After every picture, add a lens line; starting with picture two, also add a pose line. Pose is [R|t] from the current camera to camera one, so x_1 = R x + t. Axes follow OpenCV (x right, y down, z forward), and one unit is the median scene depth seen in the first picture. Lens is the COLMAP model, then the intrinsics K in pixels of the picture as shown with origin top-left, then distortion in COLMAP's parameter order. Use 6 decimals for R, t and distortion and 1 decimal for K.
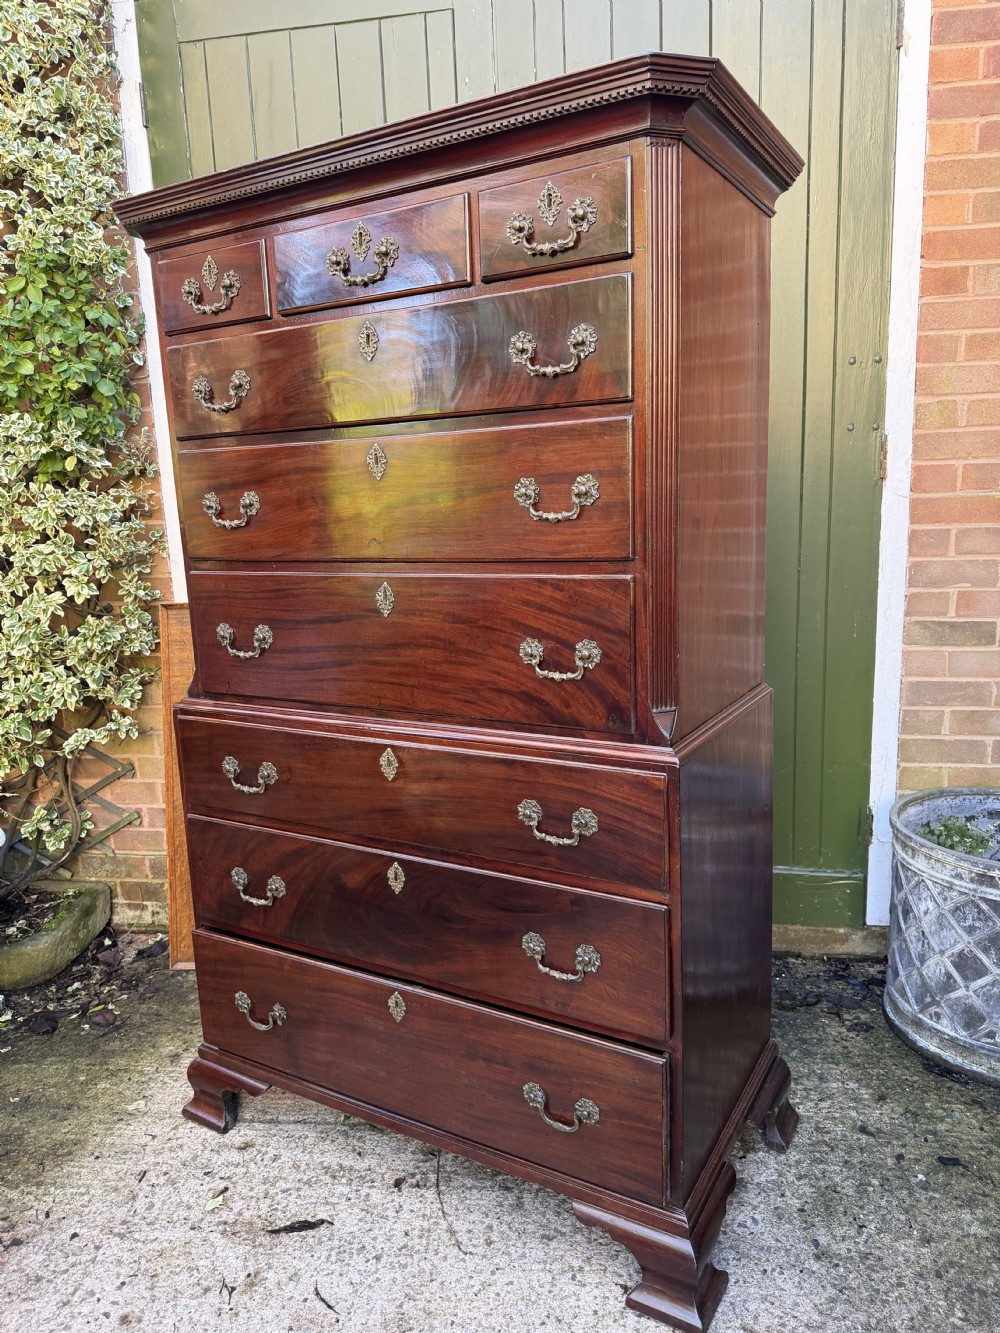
lens RADIAL K [[948.2, 0, 499.9], [0, 948.2, 670.7], [0, 0, 1]] dist [0.018760, -0.019001]
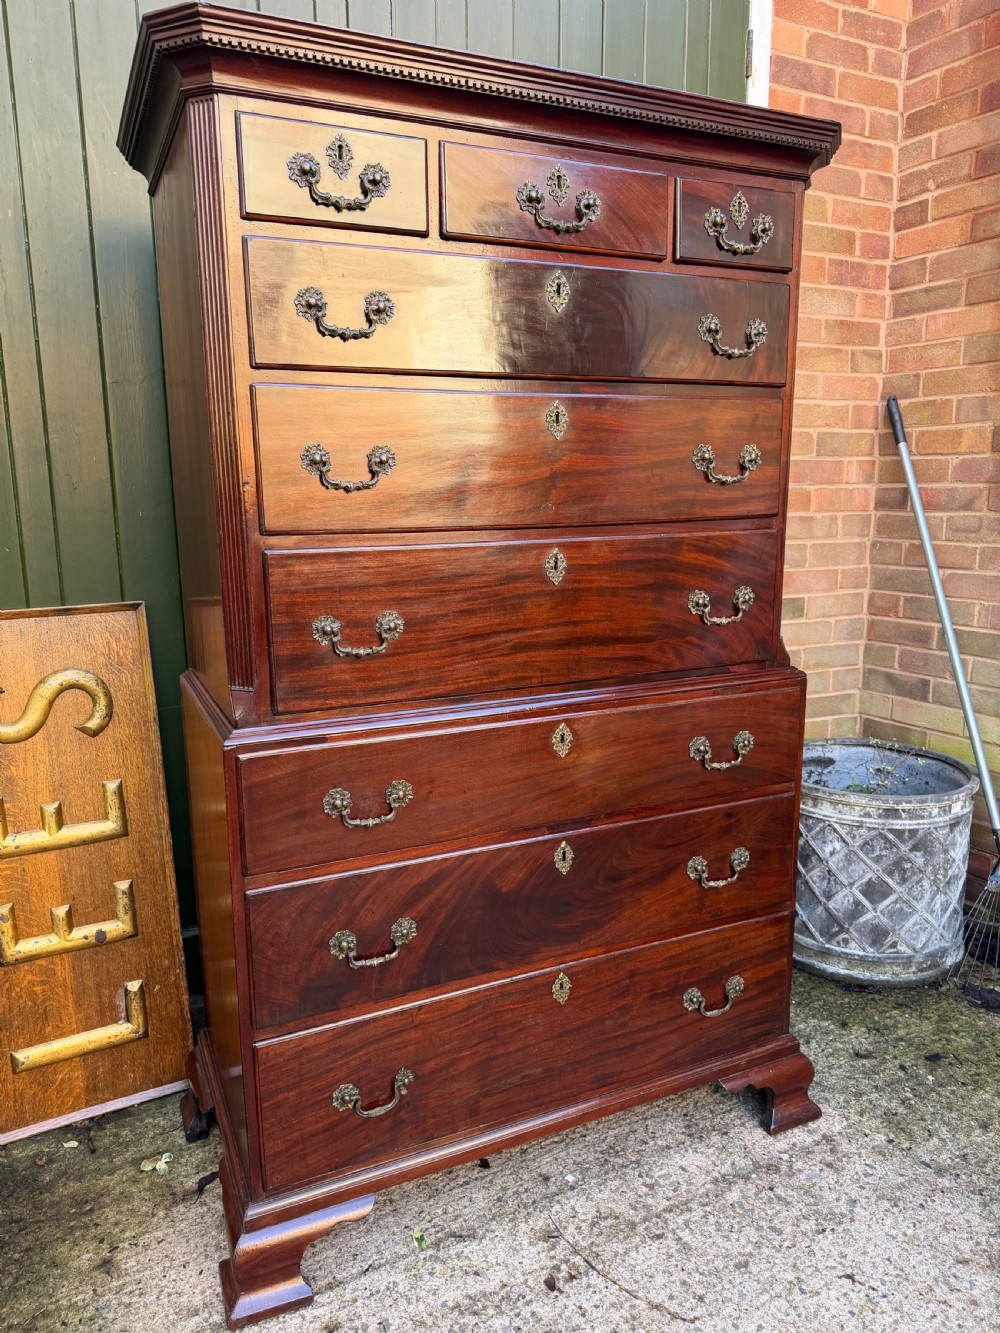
lens RADIAL K [[948.2, 0, 500.3], [0, 948.2, 670.5], [0, 0, 1]] dist [0.018760, -0.019001]
pose [[0.828134, -0.076854, 0.555236, -0.489629], [0.082682, 0.996469, 0.014607, -0.011115], [-0.554398, 0.033812, 0.831564, 0.271796]]
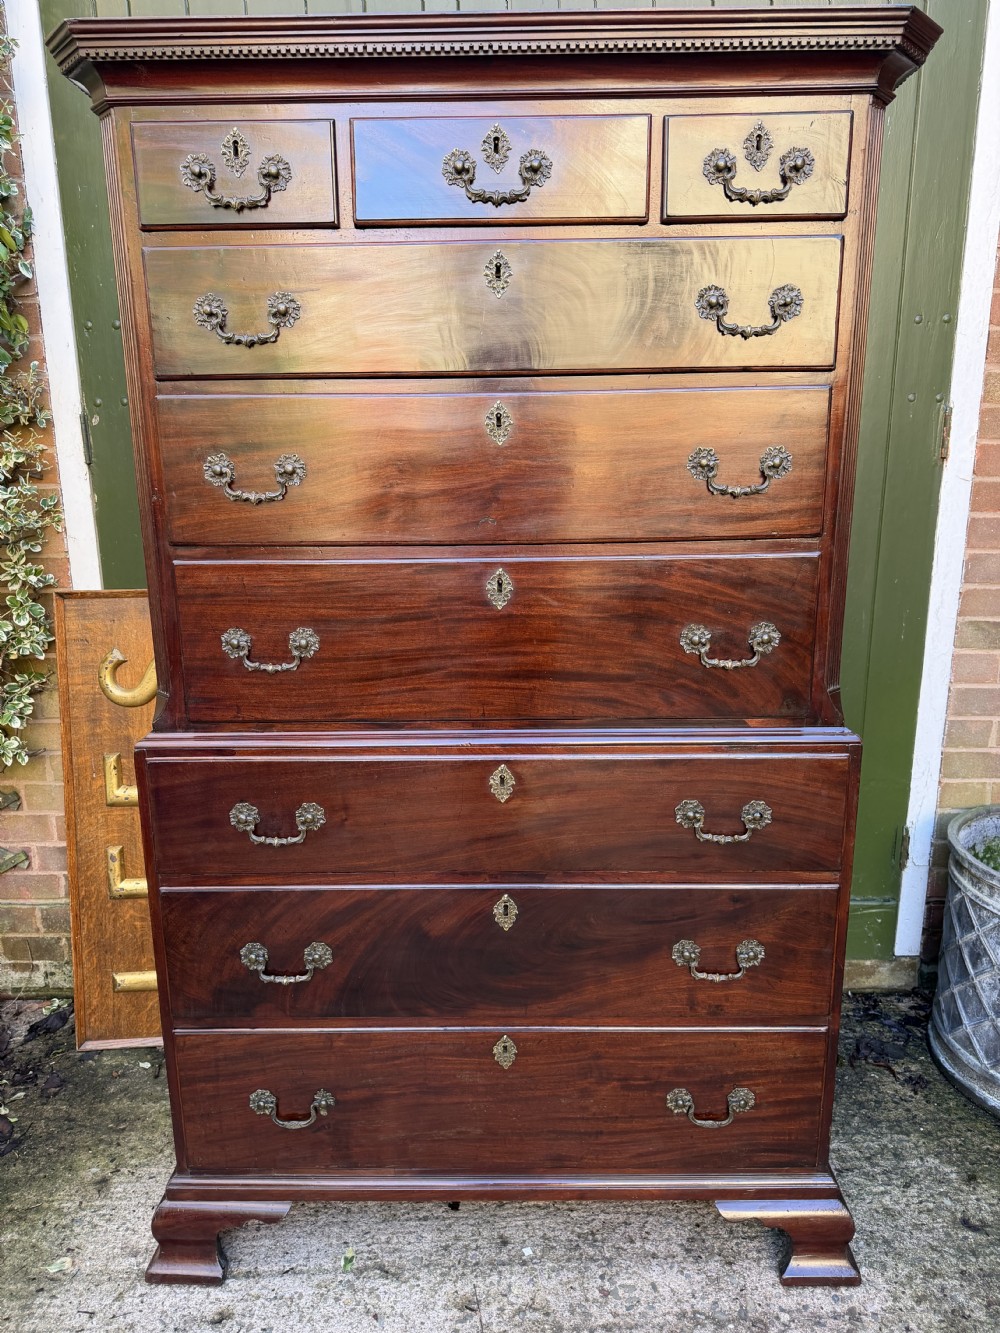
lens RADIAL K [[948.2, 0, 499.6], [0, 948.2, 672.7], [0, 0, 1]] dist [0.018760, -0.019001]
pose [[0.987959, -0.005805, 0.154607, -0.149332], [-0.000595, 0.999146, 0.041318, -0.046001], [-0.154715, -0.040913, 0.987112, 0.215096]]
